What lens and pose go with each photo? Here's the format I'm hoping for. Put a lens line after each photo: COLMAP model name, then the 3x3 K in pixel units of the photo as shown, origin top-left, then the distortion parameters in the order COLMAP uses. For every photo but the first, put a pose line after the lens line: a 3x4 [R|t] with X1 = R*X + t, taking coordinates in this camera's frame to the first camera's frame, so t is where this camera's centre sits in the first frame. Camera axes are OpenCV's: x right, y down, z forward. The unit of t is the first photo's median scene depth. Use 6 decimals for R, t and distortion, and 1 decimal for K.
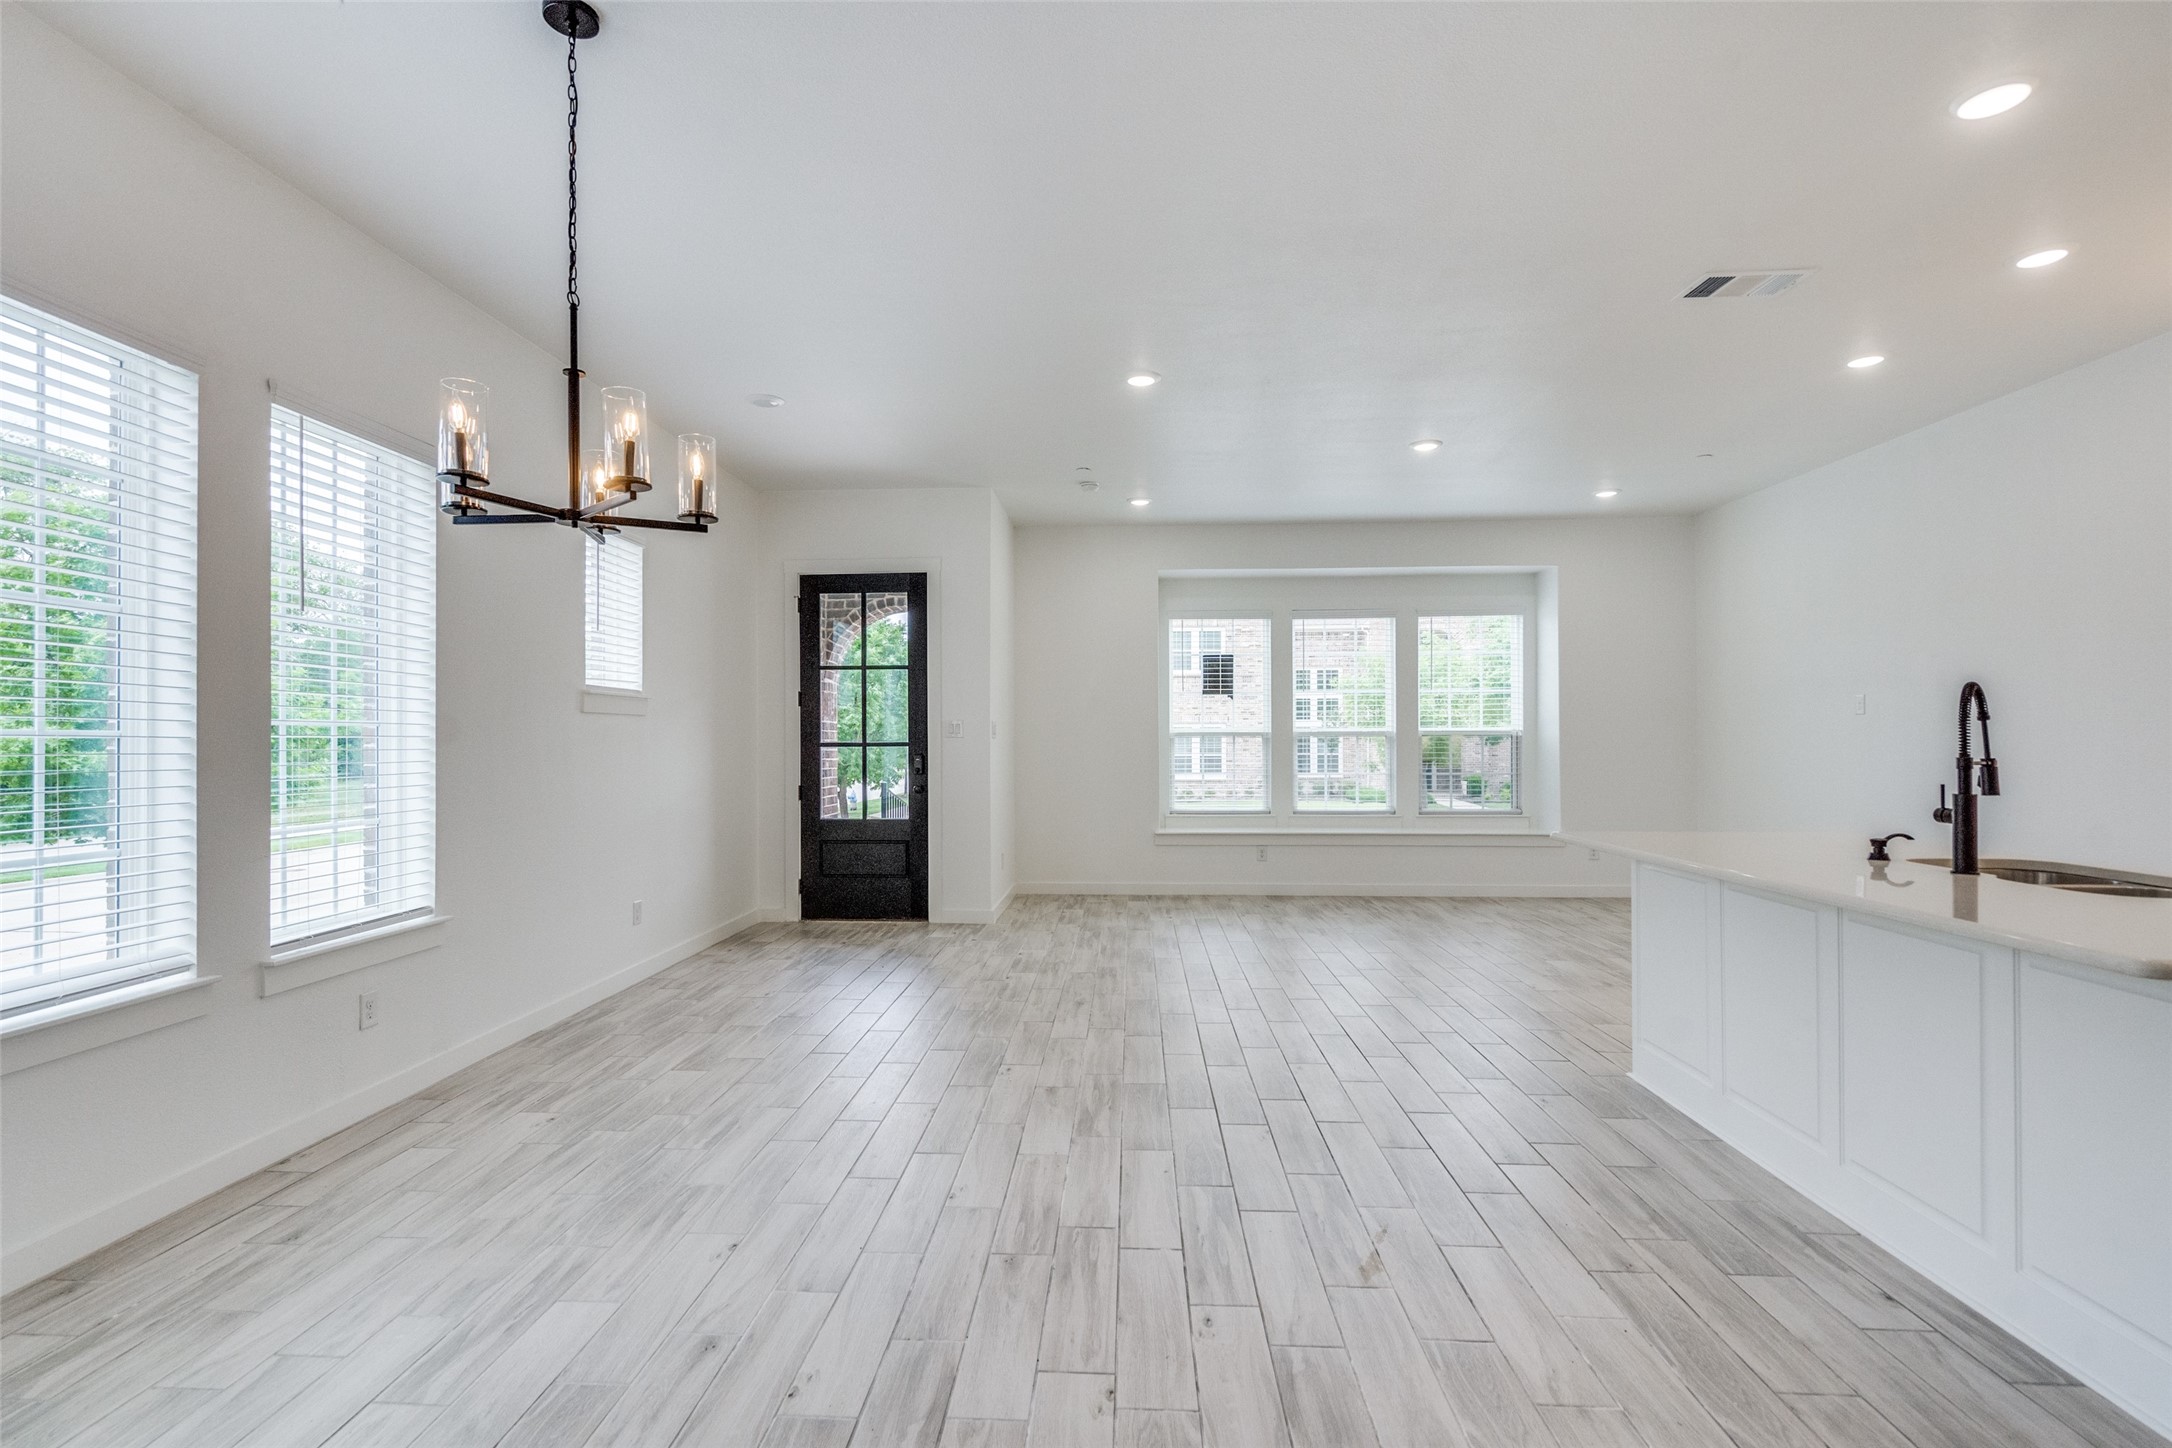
lens RADIAL K [[1061.3, 0, 1076.5], [0, 1061.3, 710.0], [0, 0, 1]] dist [-0.002130, 0.003624]
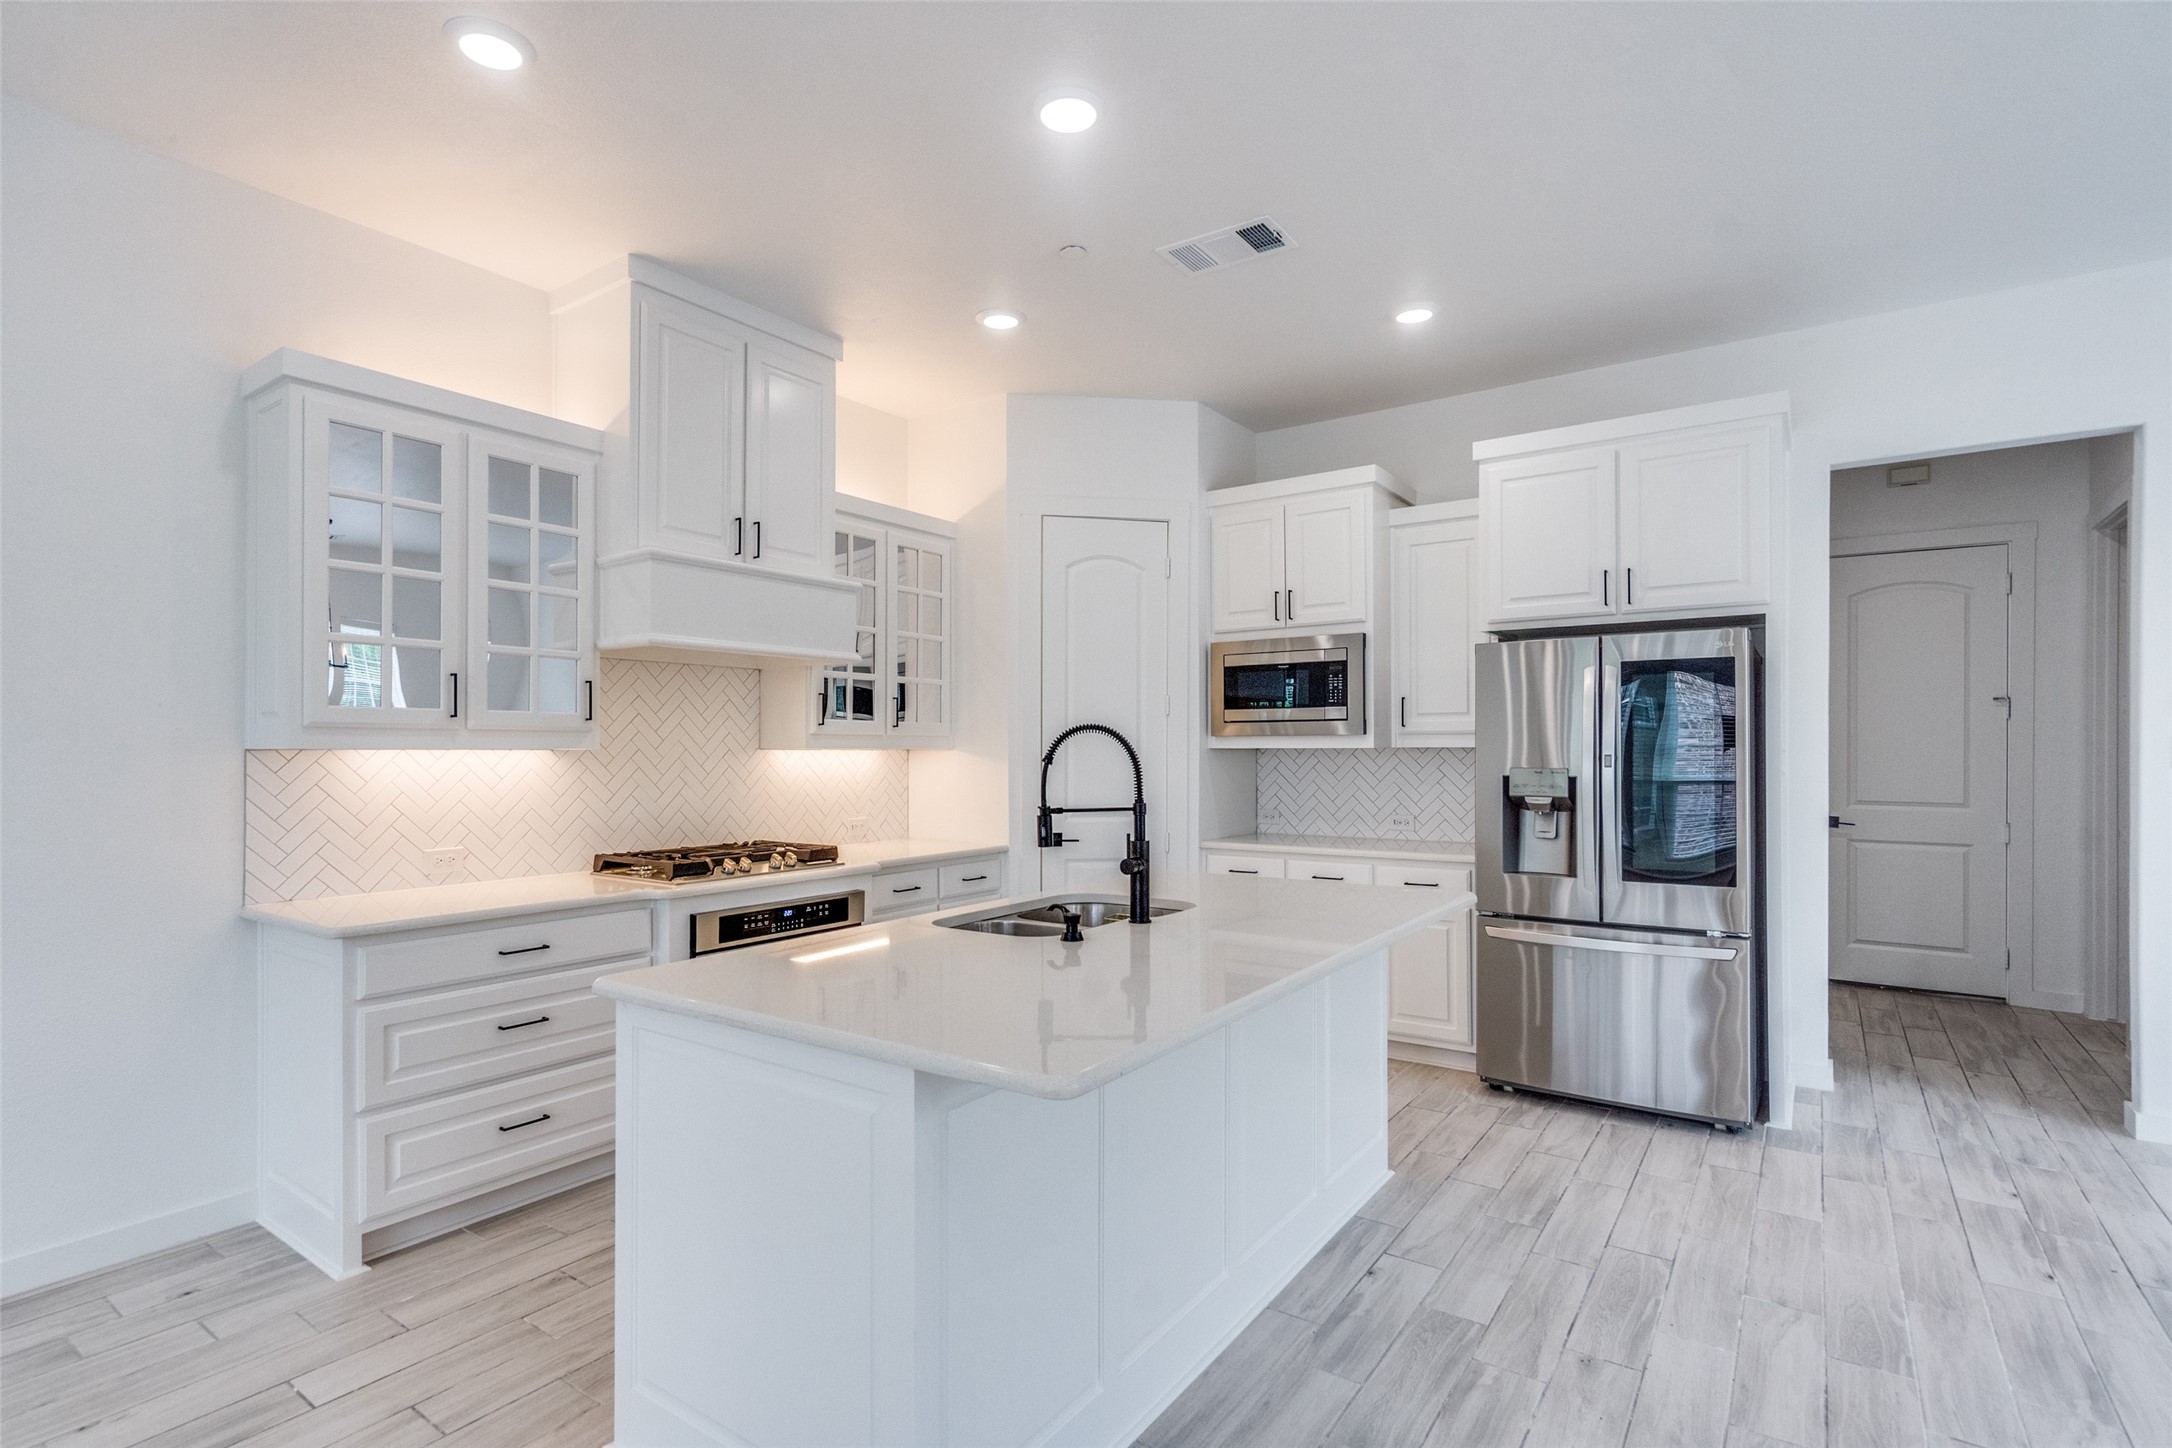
lens RADIAL K [[1061.3, 0, 1021.4], [0, 1061.3, 746.5], [0, 0, 1]] dist [-0.002130, 0.003624]
pose [[-0.830214, 0.005584, 0.557417, 0.272251], [-0.010111, 0.999635, -0.025073, 0.007910], [-0.557354, -0.026451, -0.829854, 1.377003]]
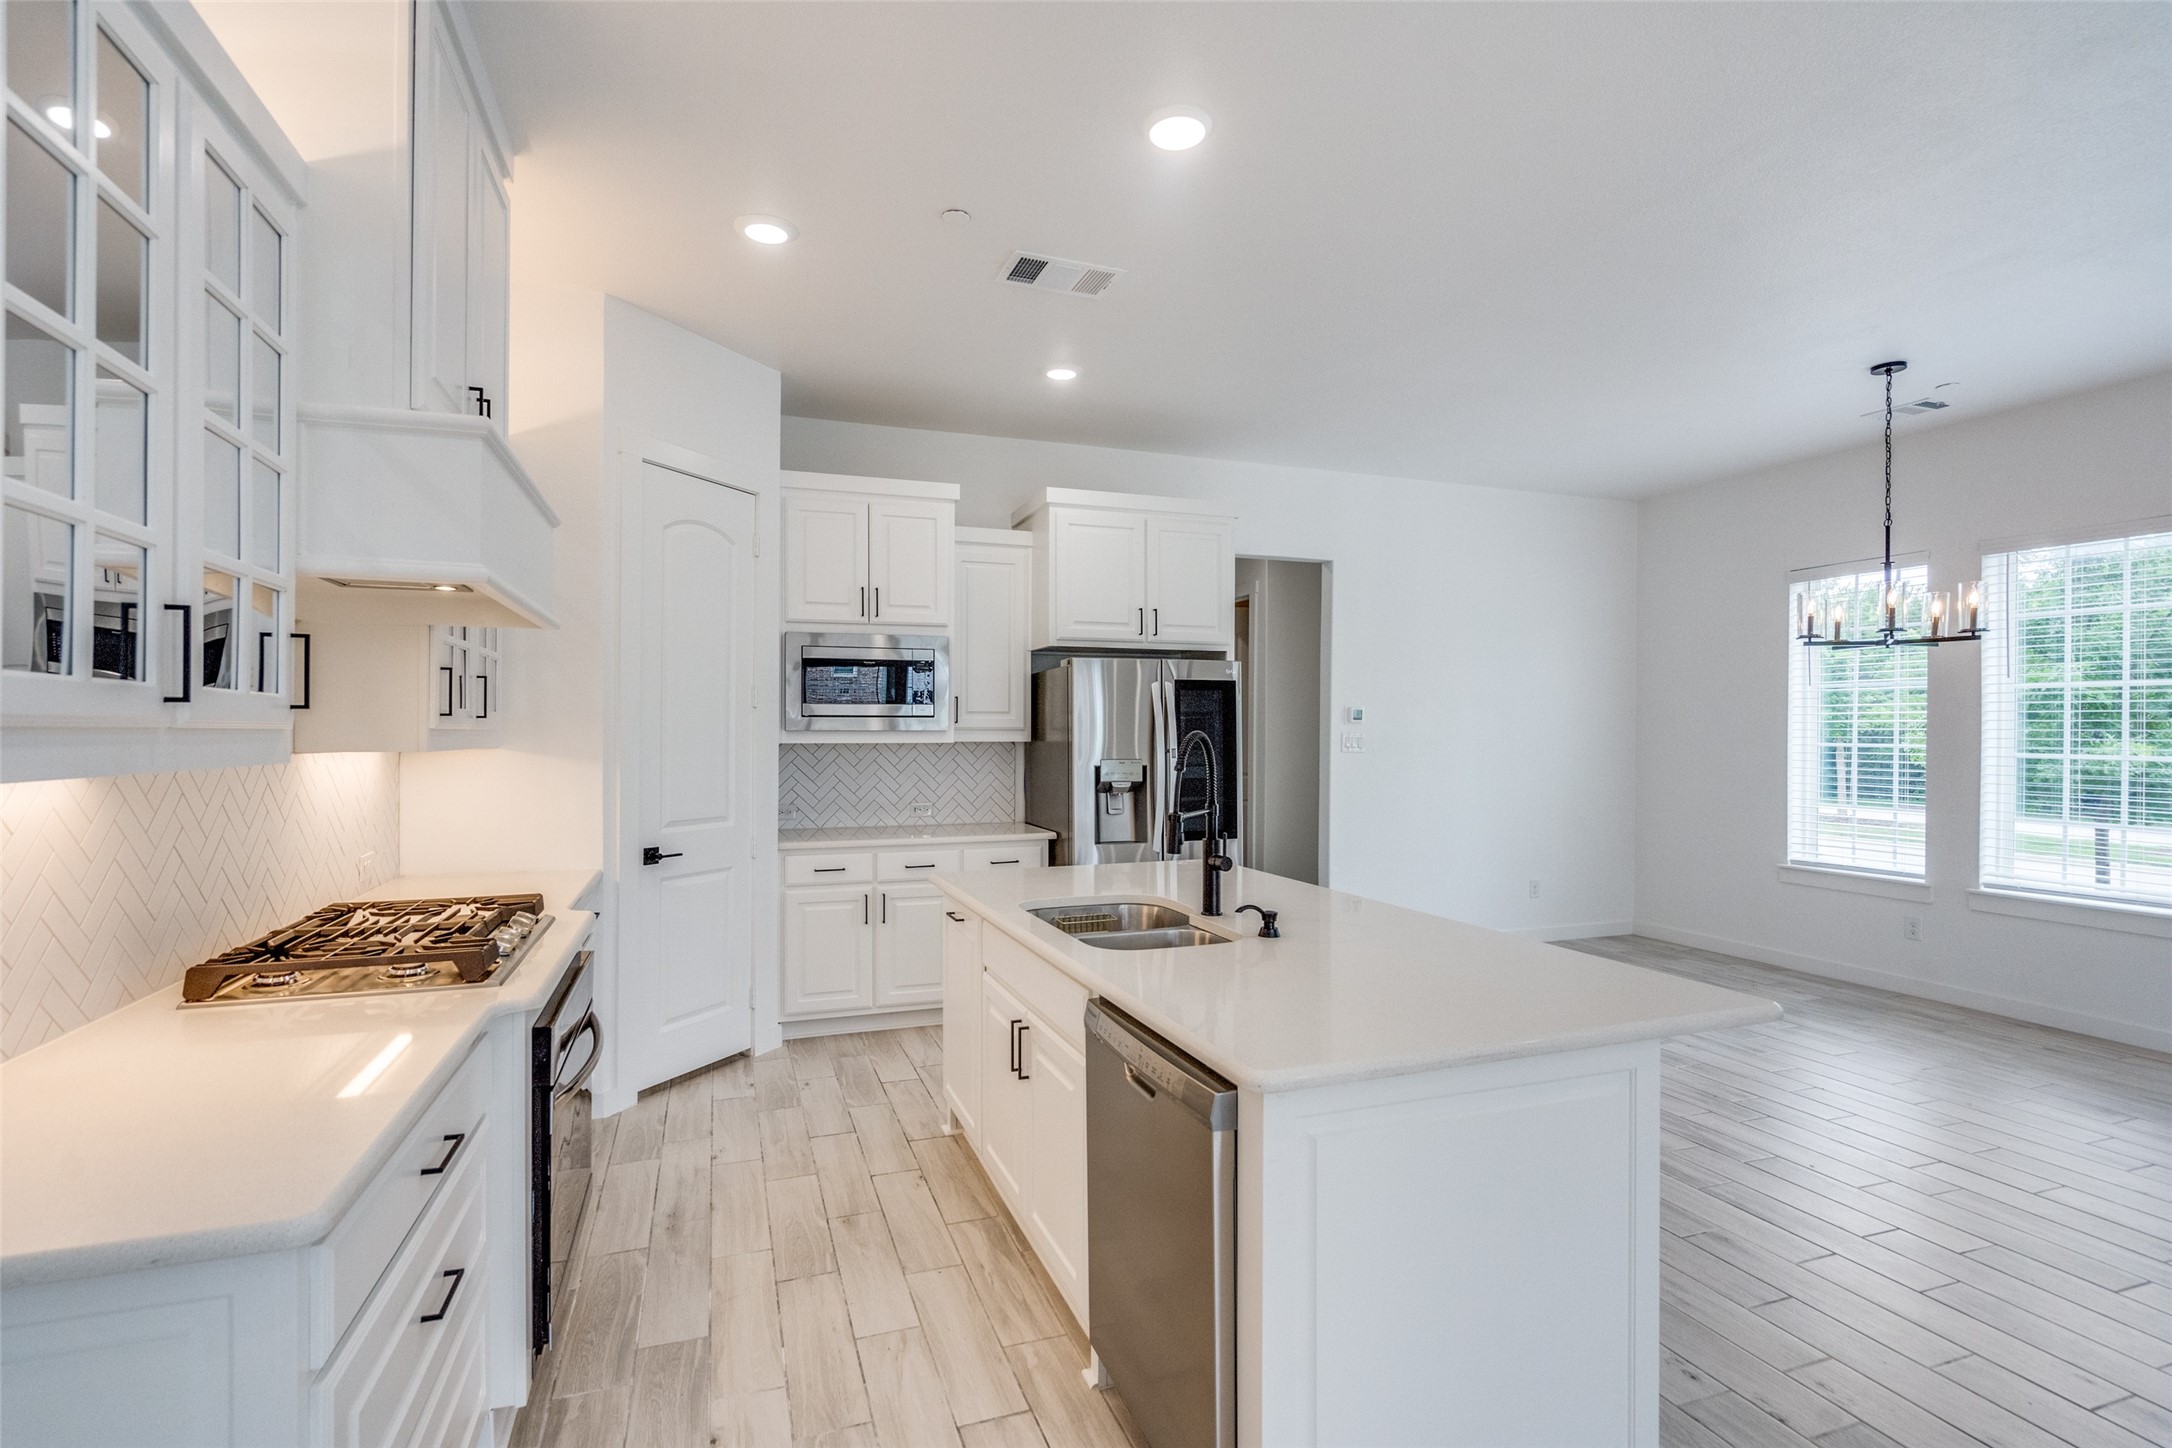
lens RADIAL K [[1026.1, 0, 1085.2], [0, 1026.1, 727.9], [0, 0, 1]] dist [-0.001181, 0.000710]
pose [[-0.922636, 0.001308, -0.385670, 0.986442], [0.011398, 0.999650, -0.023876, -0.011674], [0.385503, -0.026425, -0.922328, 1.395222]]
